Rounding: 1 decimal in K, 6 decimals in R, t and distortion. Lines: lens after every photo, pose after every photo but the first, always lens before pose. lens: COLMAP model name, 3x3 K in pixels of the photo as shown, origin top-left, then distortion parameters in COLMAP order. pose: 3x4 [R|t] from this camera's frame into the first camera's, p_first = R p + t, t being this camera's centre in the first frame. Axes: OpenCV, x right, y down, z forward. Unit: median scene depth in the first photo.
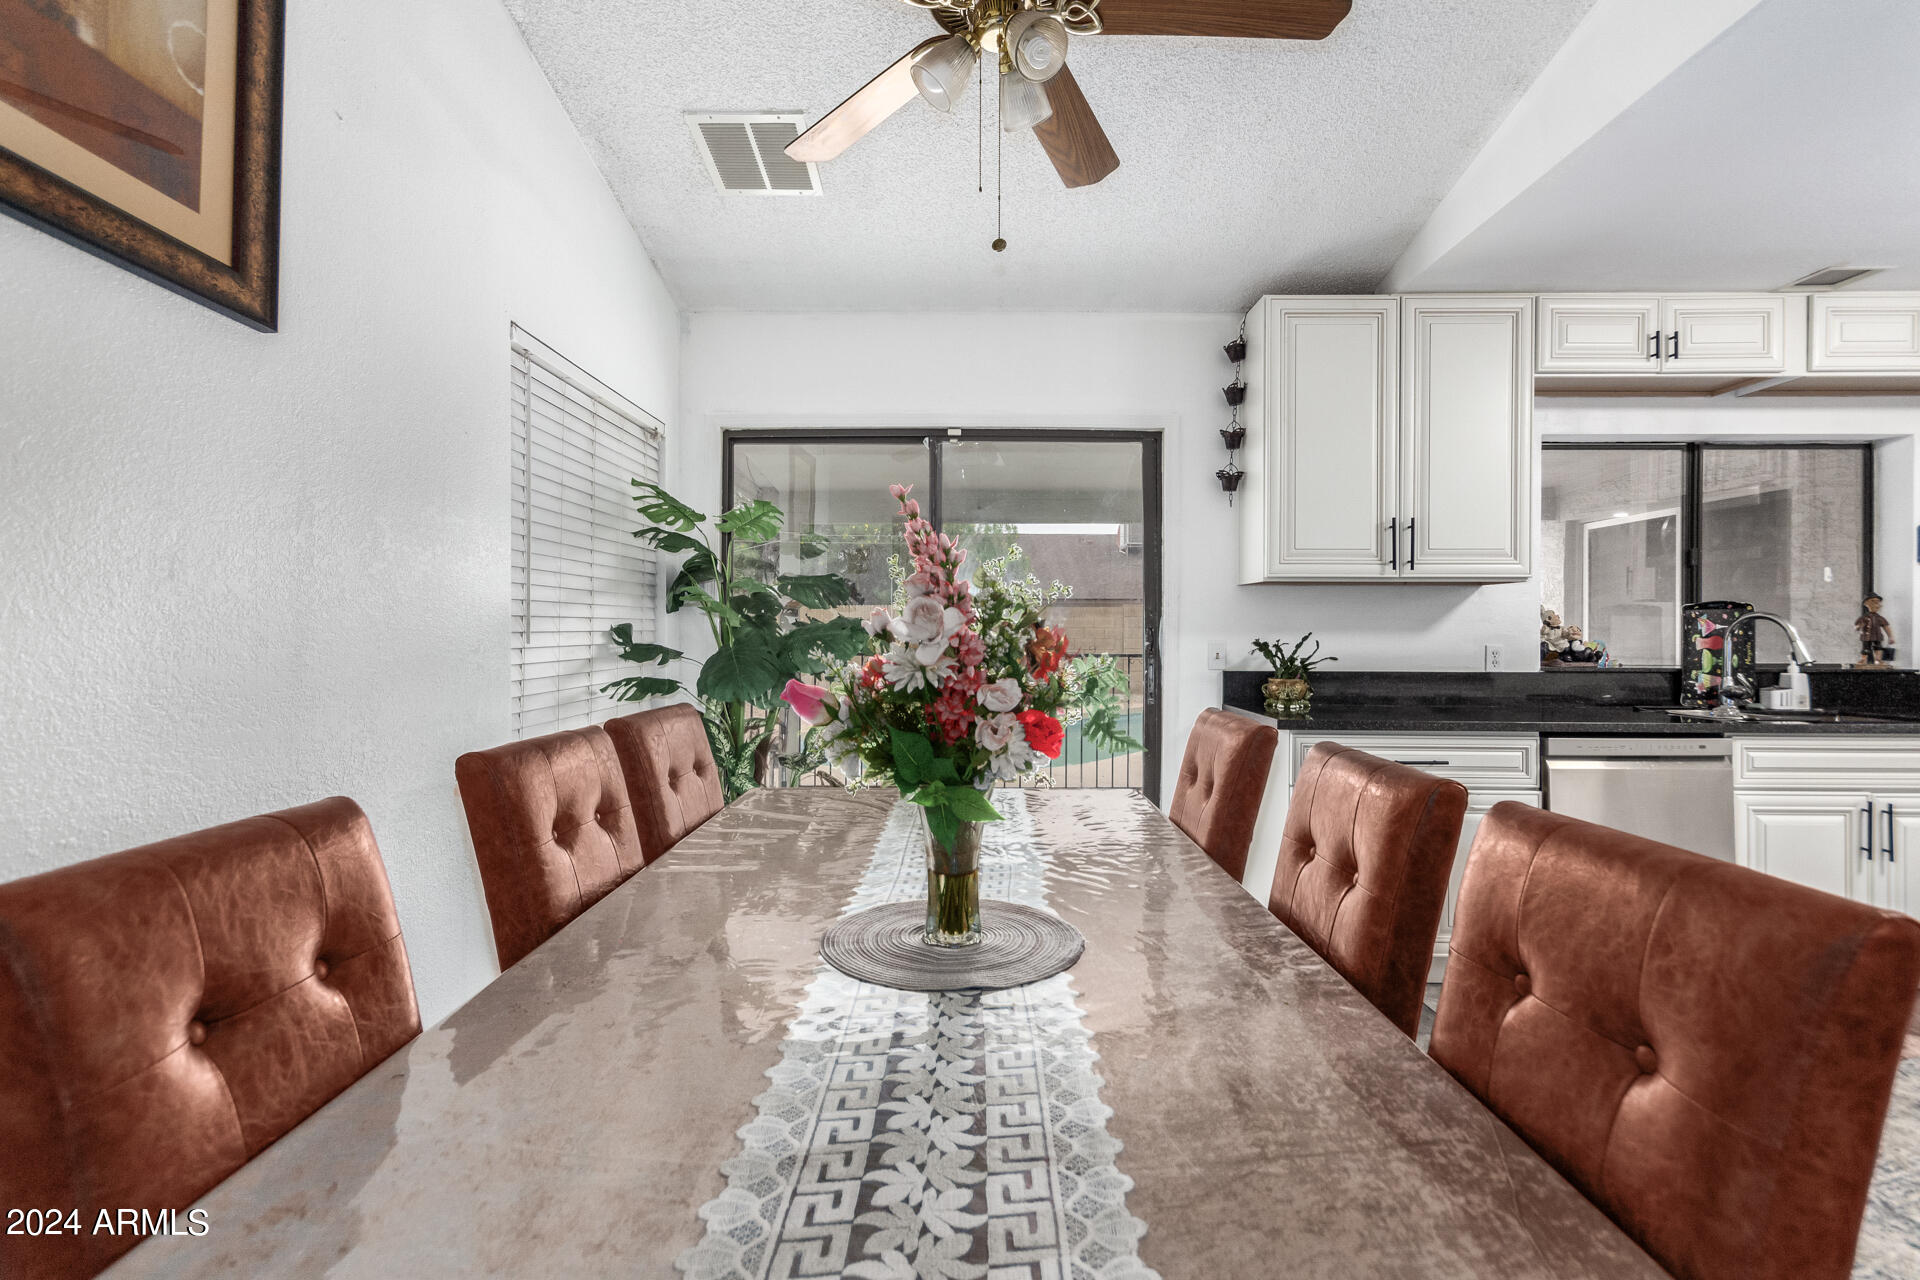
lens RADIAL K [[913.6, 0, 955.7], [0, 913.6, 623.0], [0, 0, 1]] dist [0.012119, -0.003306]
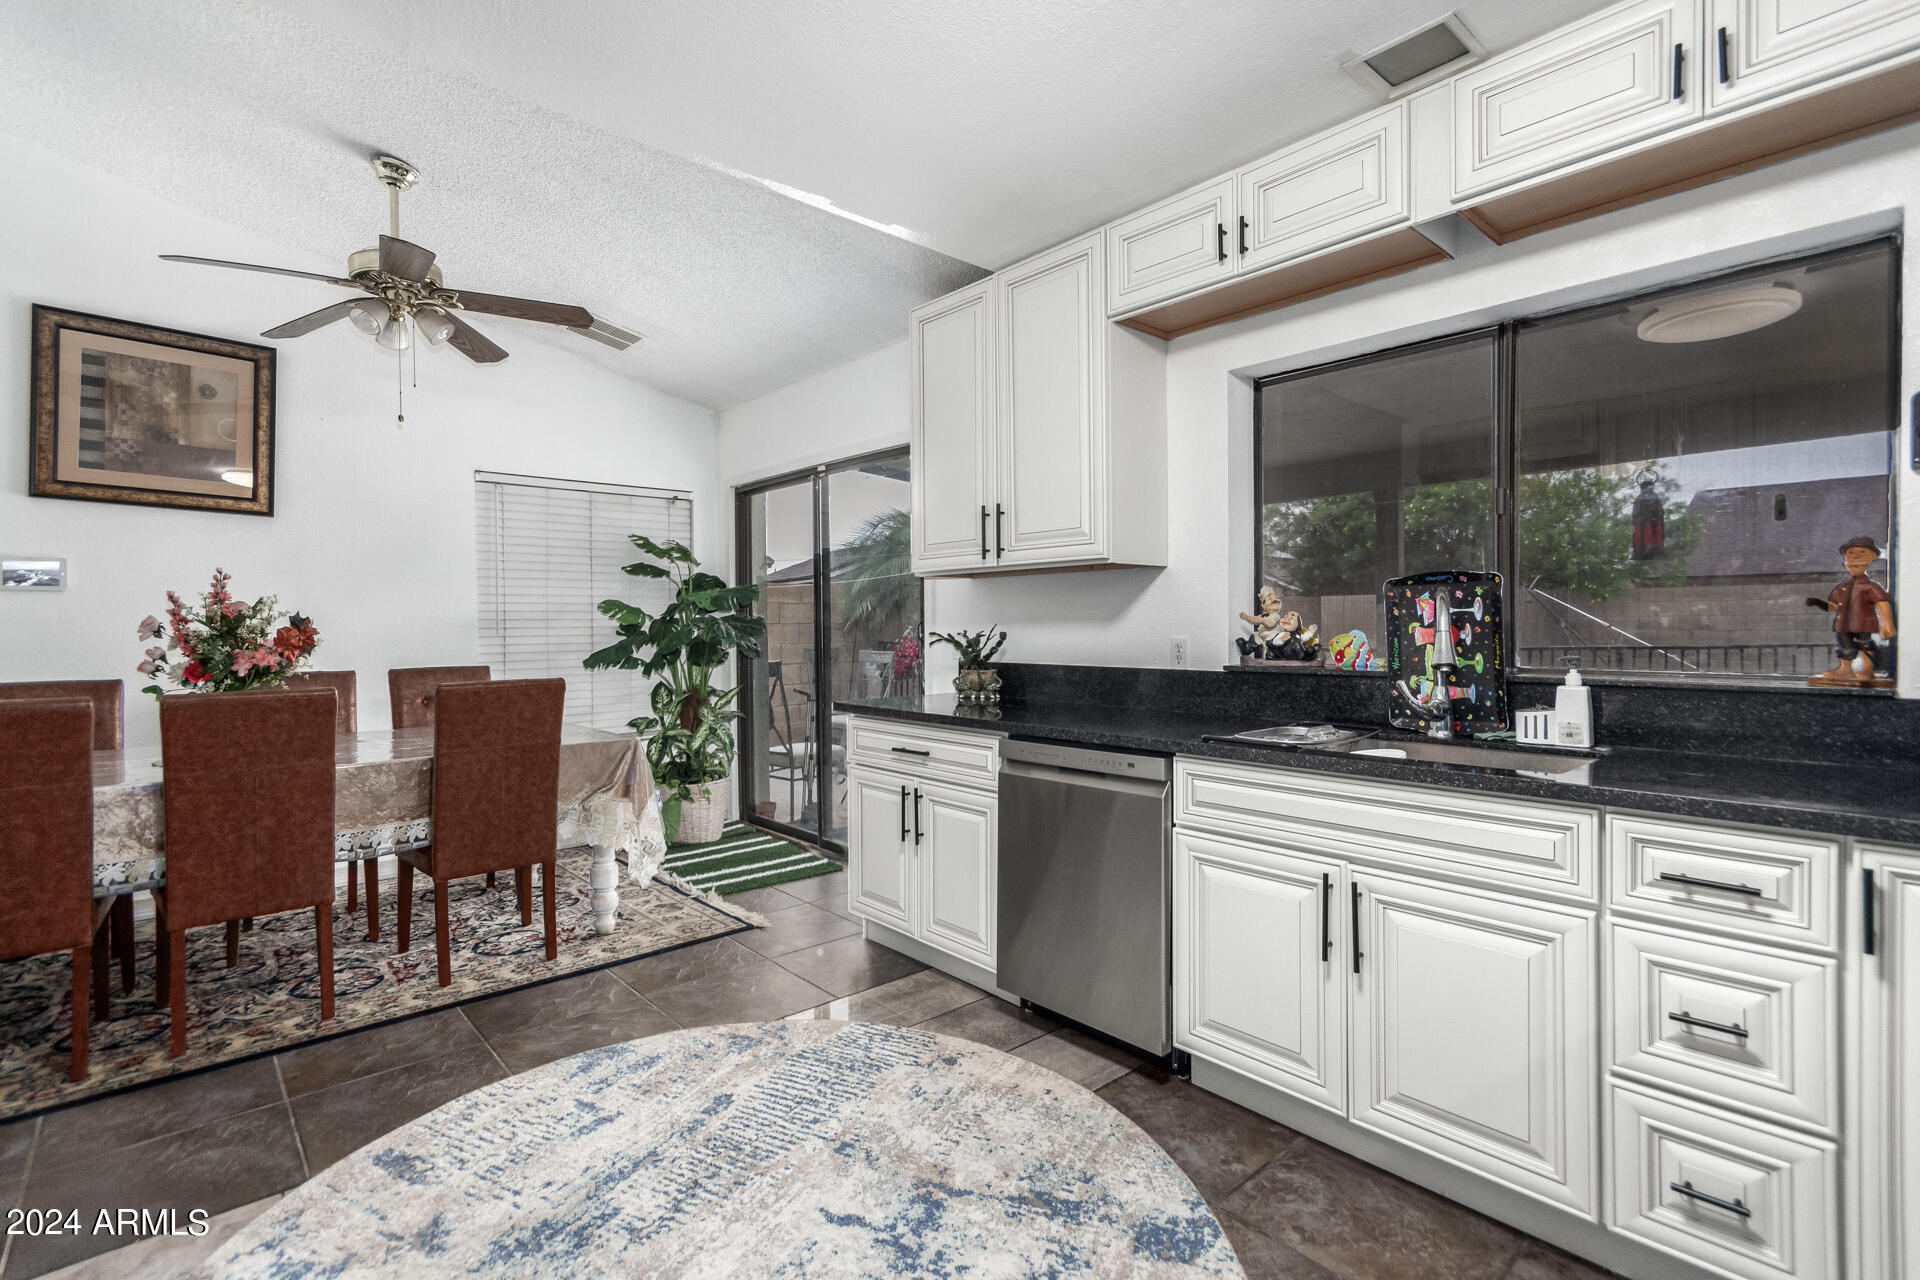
lens RADIAL K [[913.6, 0, 978.6], [0, 913.6, 632.5], [0, 0, 1]] dist [0.012119, -0.003306]
pose [[0.663856, 0.001018, -0.747860, 1.320118], [0.014816, 0.999785, 0.014513, 0.006509], [0.747714, -0.020715, 0.663698, 0.376649]]
